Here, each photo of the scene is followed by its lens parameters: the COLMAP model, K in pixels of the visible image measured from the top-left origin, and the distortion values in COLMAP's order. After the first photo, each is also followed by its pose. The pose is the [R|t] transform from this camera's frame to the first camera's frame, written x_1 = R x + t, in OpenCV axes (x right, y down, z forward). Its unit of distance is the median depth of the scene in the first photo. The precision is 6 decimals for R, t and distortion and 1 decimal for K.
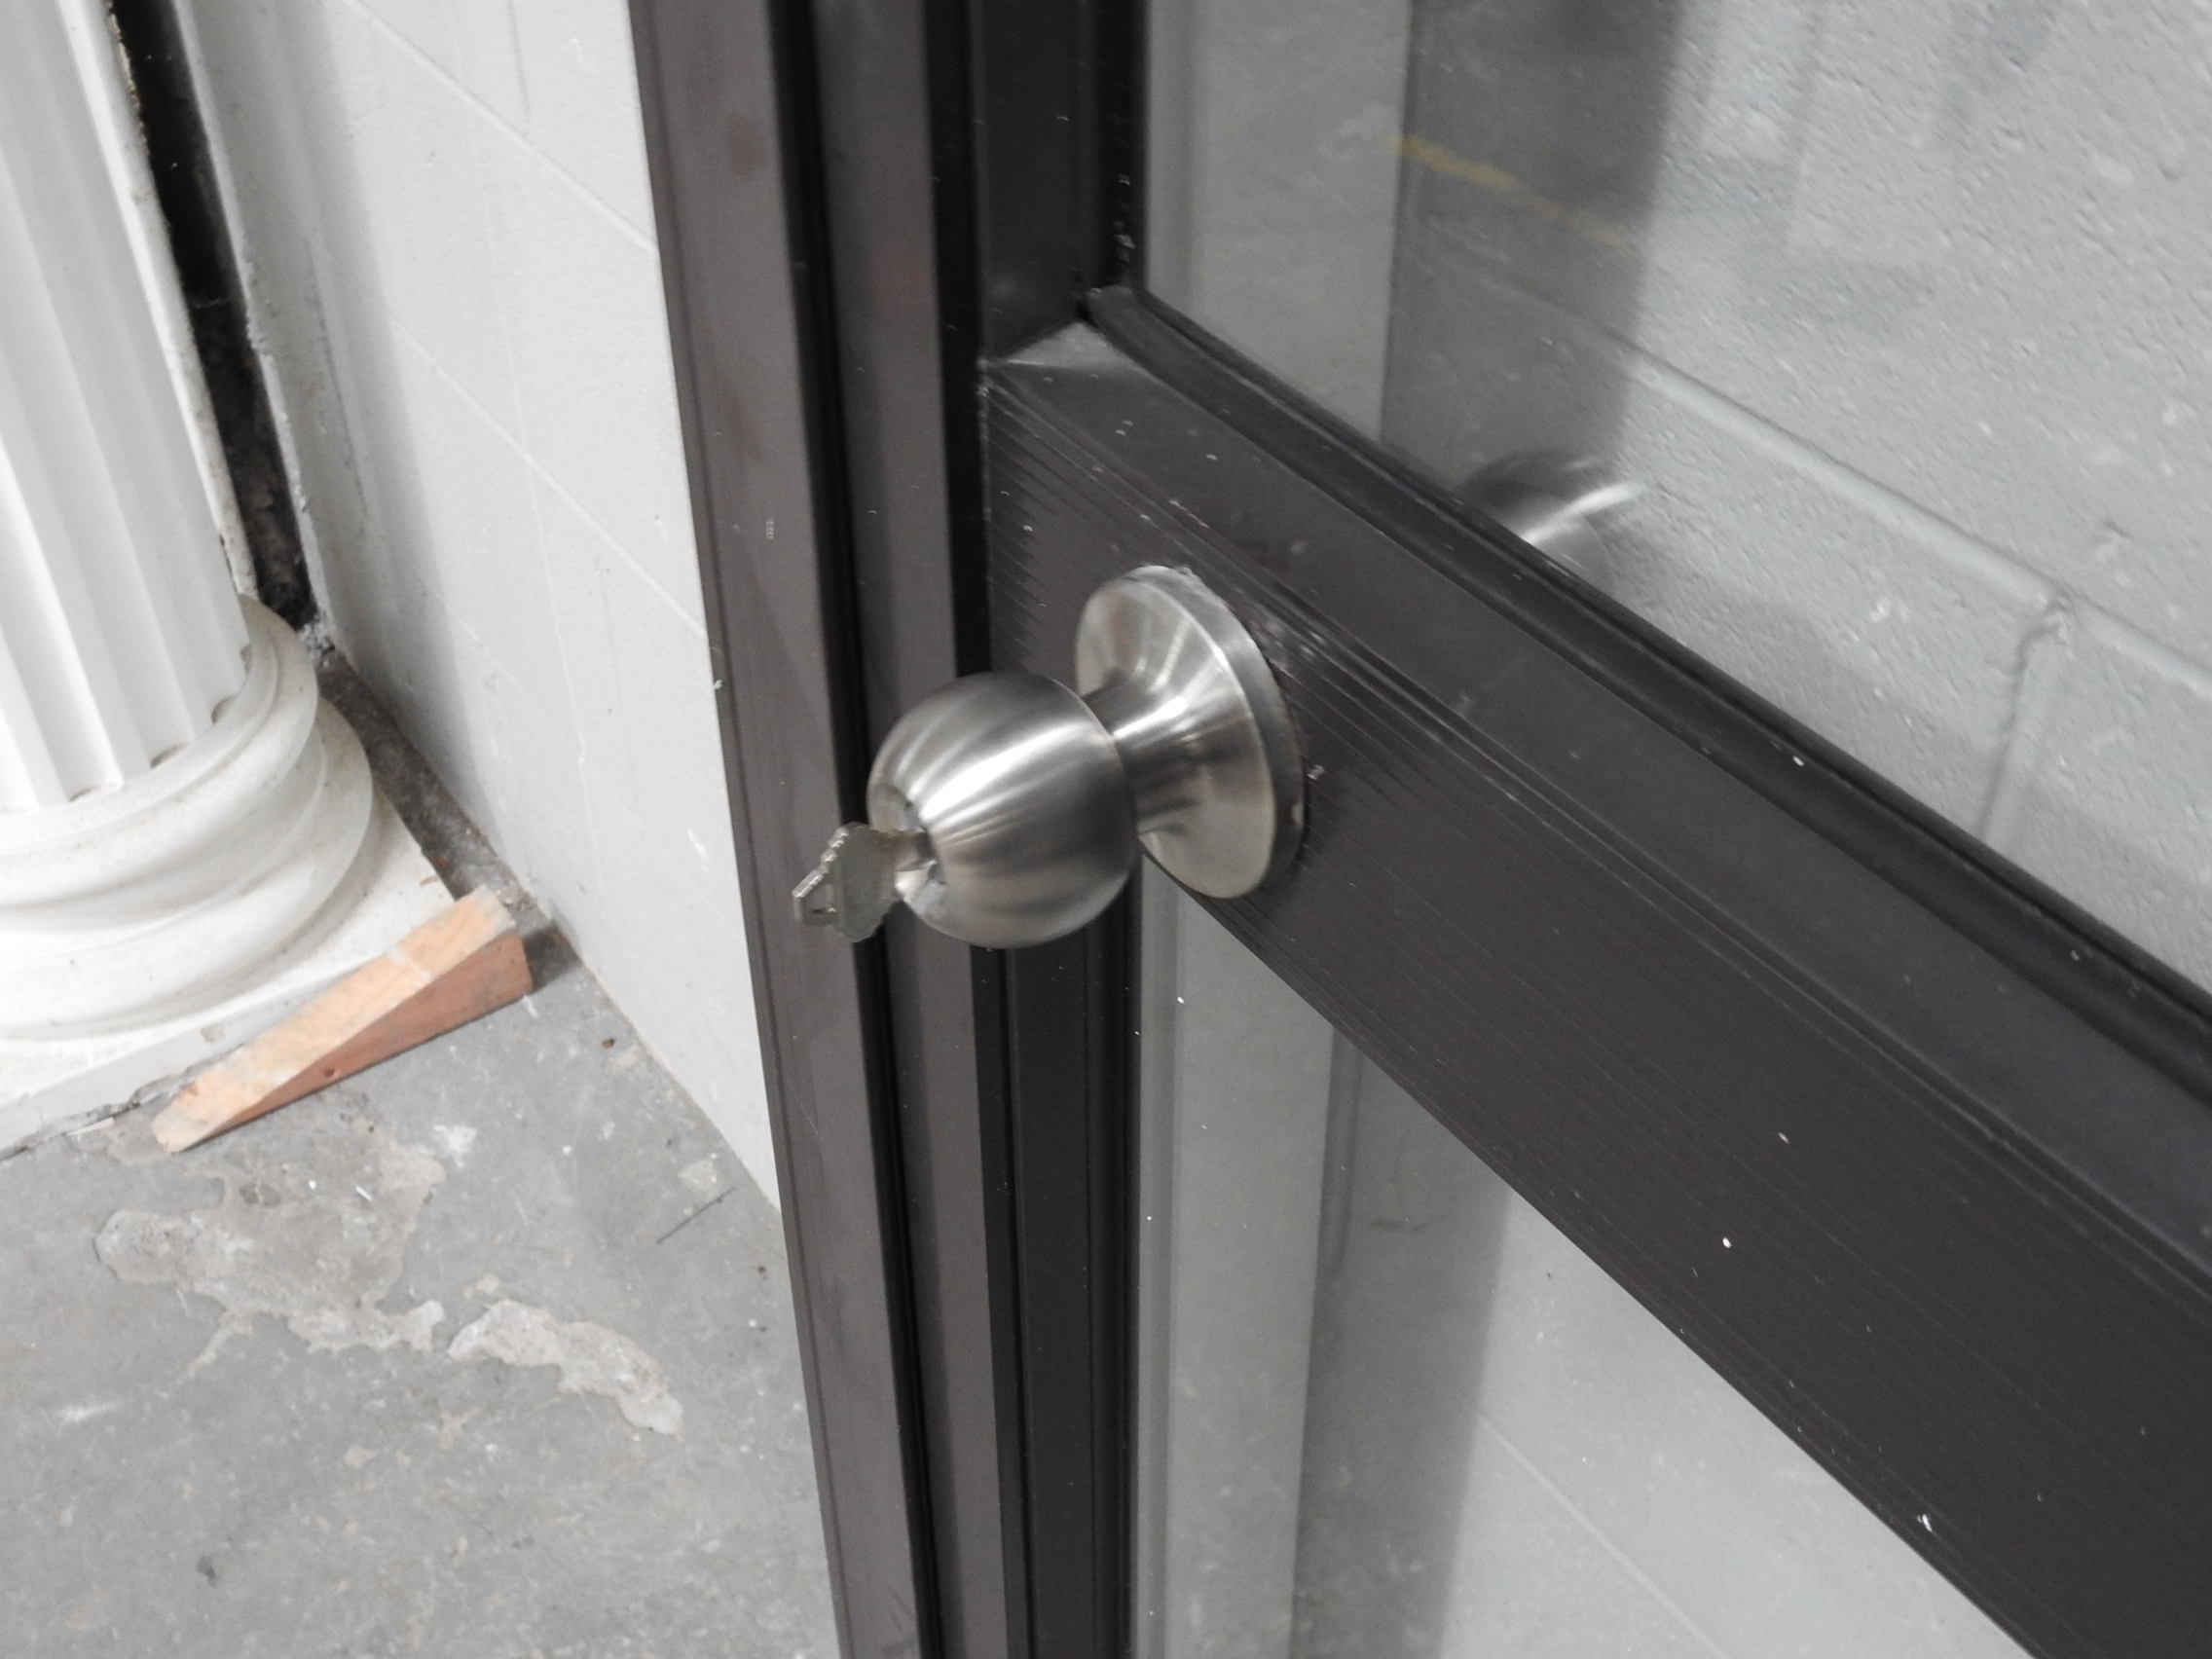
lens RADIAL K [[2533.8, 0, 1106.0], [0, 2533.8, 829.5], [0, 0, 1]] dist [-0.011106, -0.005638]
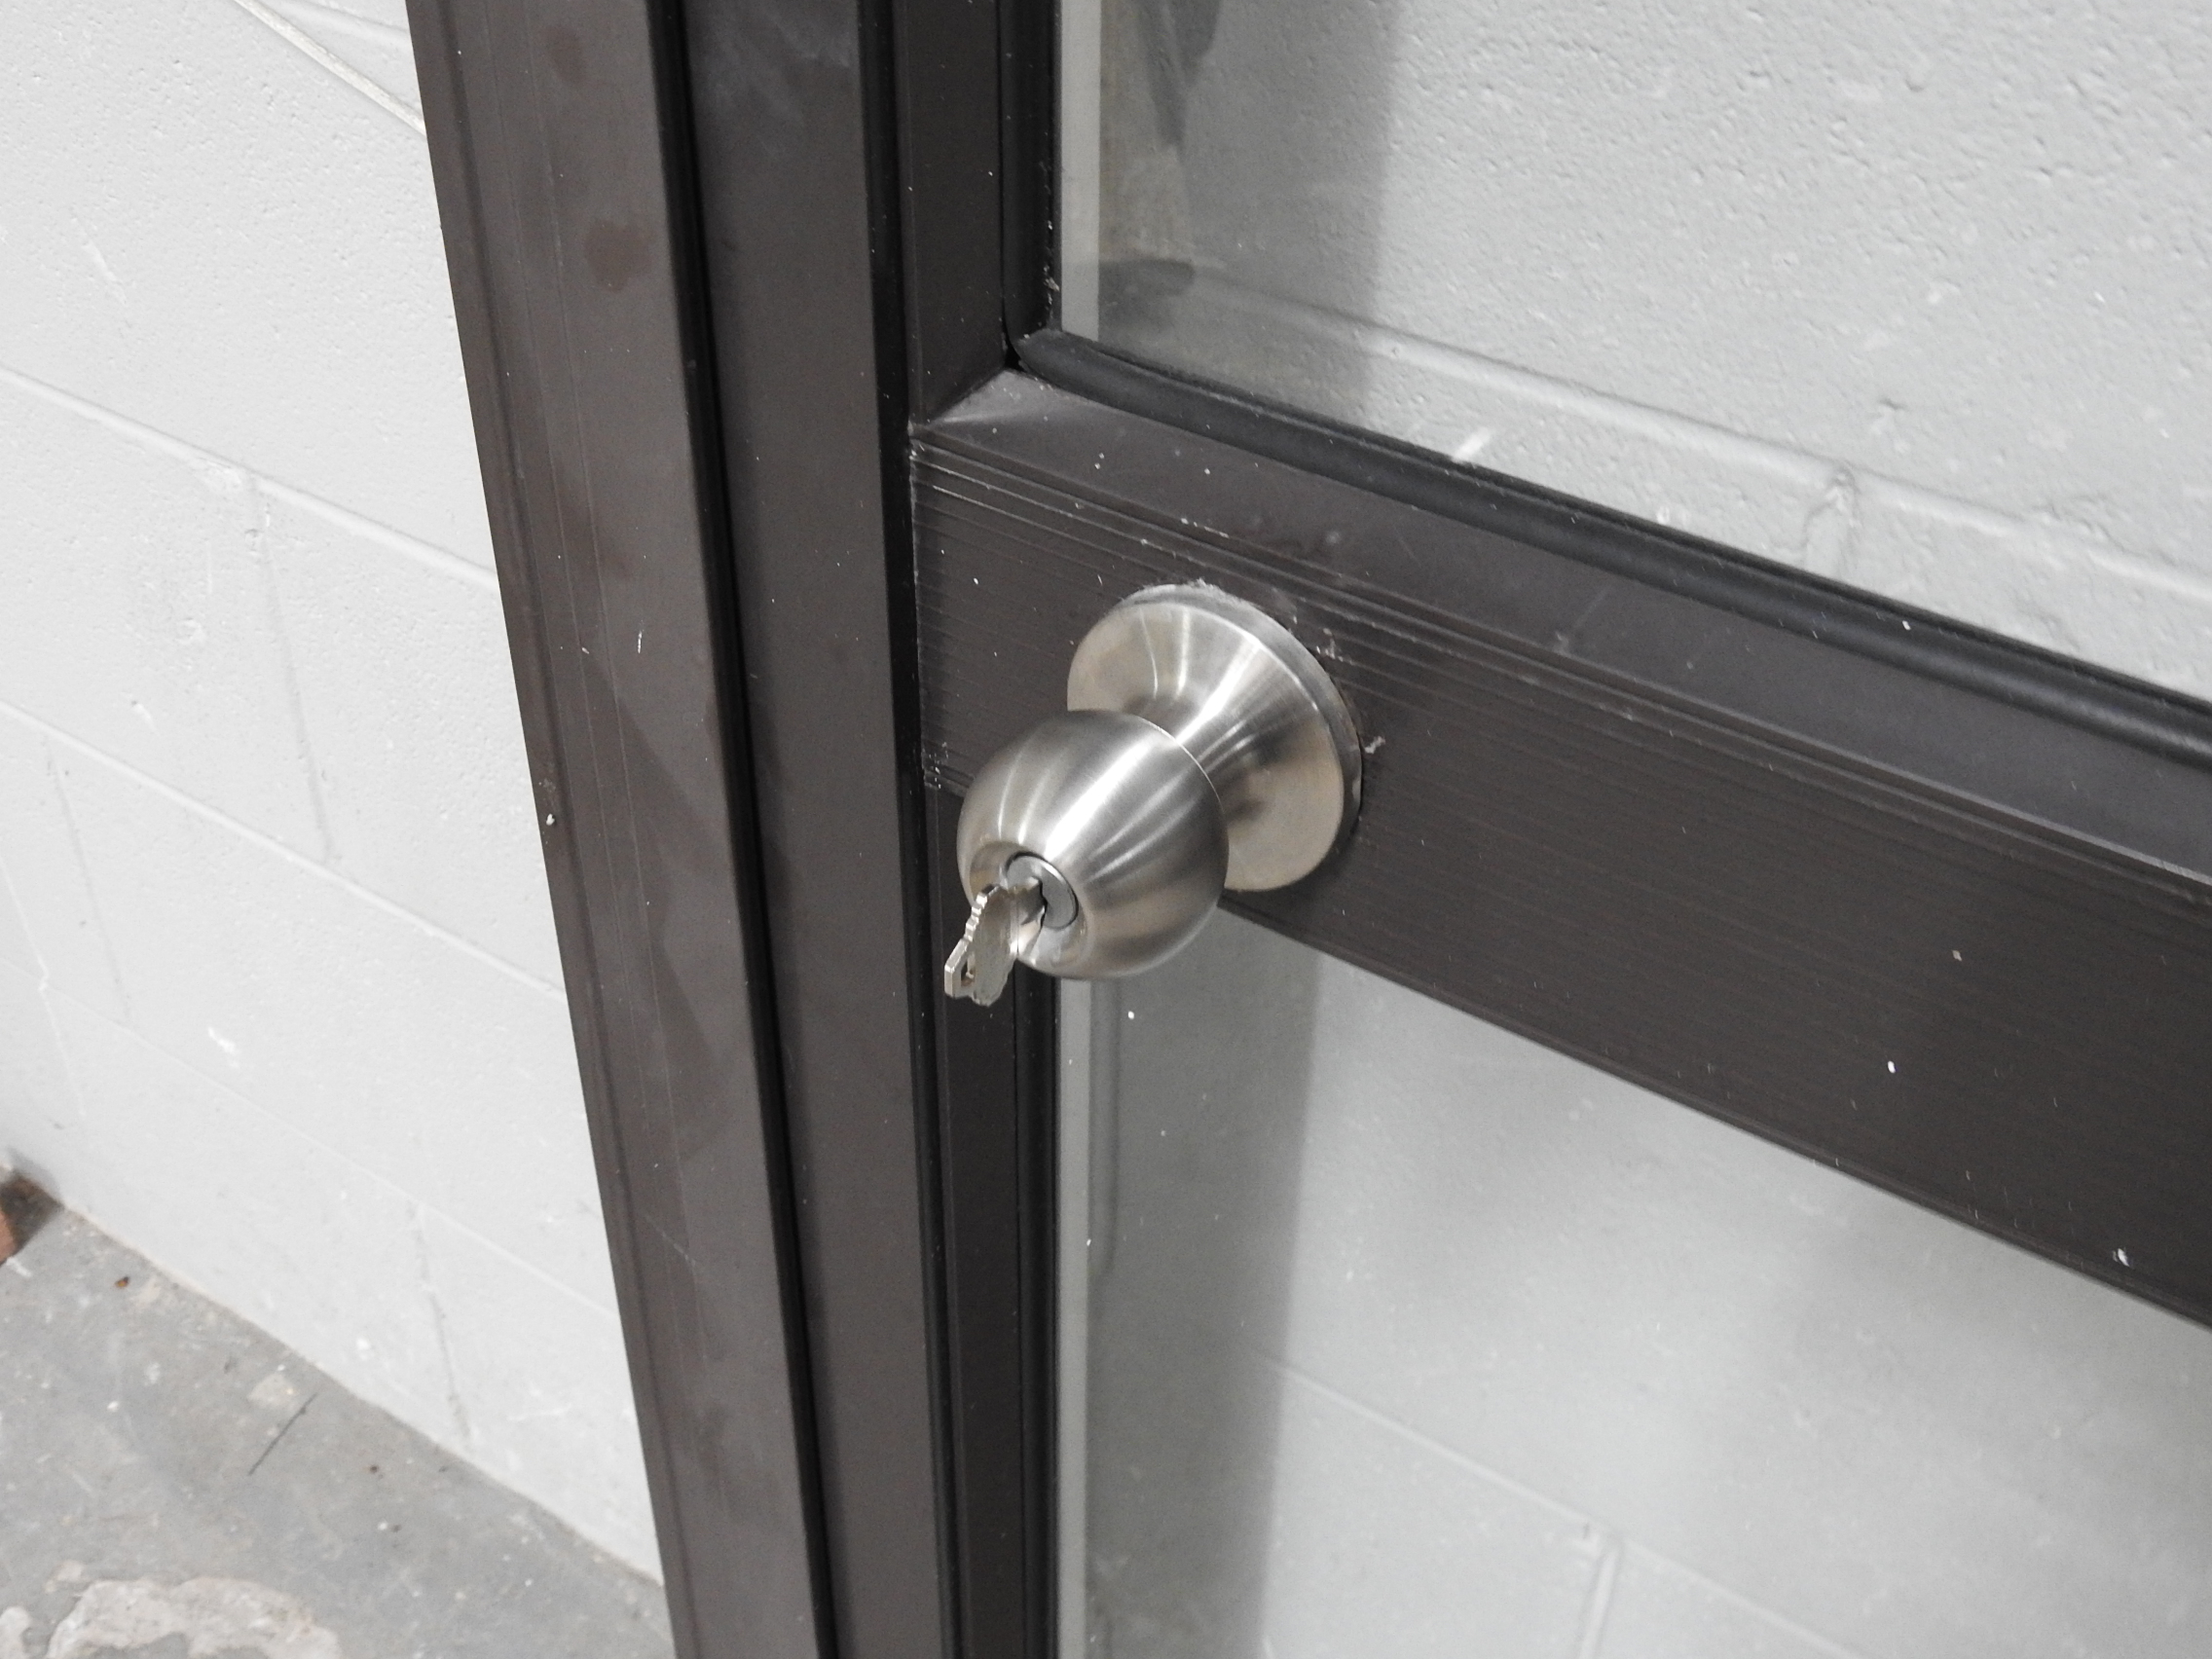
lens RADIAL K [[2543.0, 0, 1106.0], [0, 2543.0, 829.5], [0, 0, 1]] dist [-0.002804, 0.002048]
pose [[0.931231, -0.213485, 0.295354, -0.281515], [0.220257, 0.975385, 0.010562, -0.019742], [-0.290338, 0.055218, 0.955330, 0.017106]]
